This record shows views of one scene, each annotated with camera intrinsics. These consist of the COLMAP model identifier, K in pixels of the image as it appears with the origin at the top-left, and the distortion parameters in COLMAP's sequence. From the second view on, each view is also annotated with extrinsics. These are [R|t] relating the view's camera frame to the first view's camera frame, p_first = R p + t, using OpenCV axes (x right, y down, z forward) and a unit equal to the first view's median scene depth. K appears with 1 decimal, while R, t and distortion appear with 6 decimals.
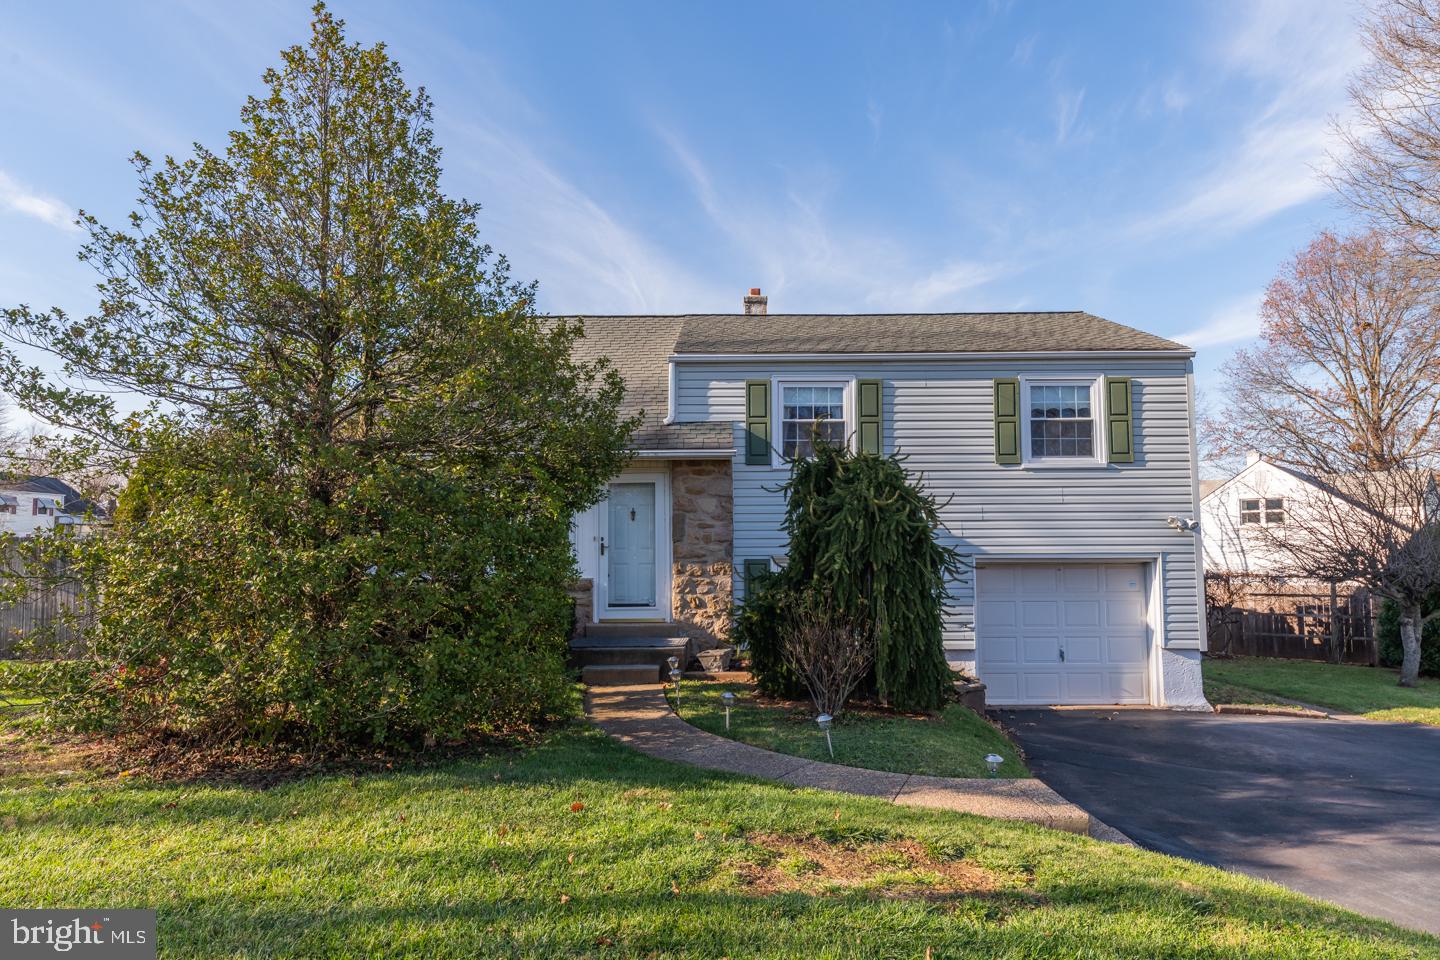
lens RADIAL K [[990.1, 0, 723.0], [0, 990.1, 476.3], [0, 0, 1]] dist [-0.002564, 0.001107]
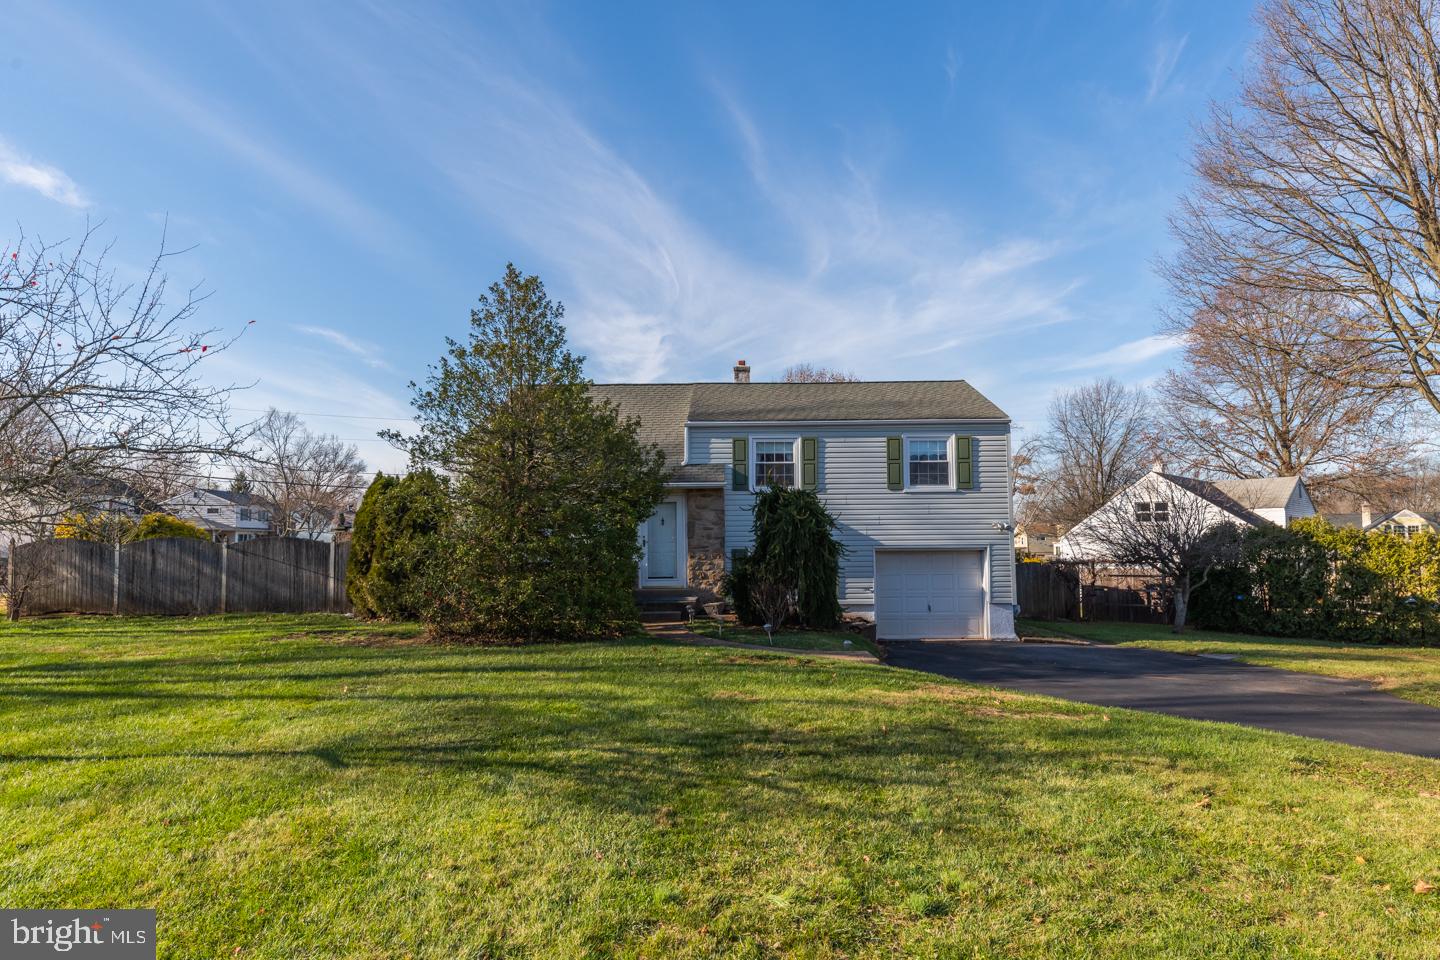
lens RADIAL K [[990.1, 0, 718.3], [0, 990.1, 483.4], [0, 0, 1]] dist [-0.002564, 0.001107]
pose [[0.999985, -0.003514, -0.004121, 0.006316], [0.003561, 0.999926, 0.011607, -0.042478], [0.004080, -0.011622, 0.999924, -0.616039]]
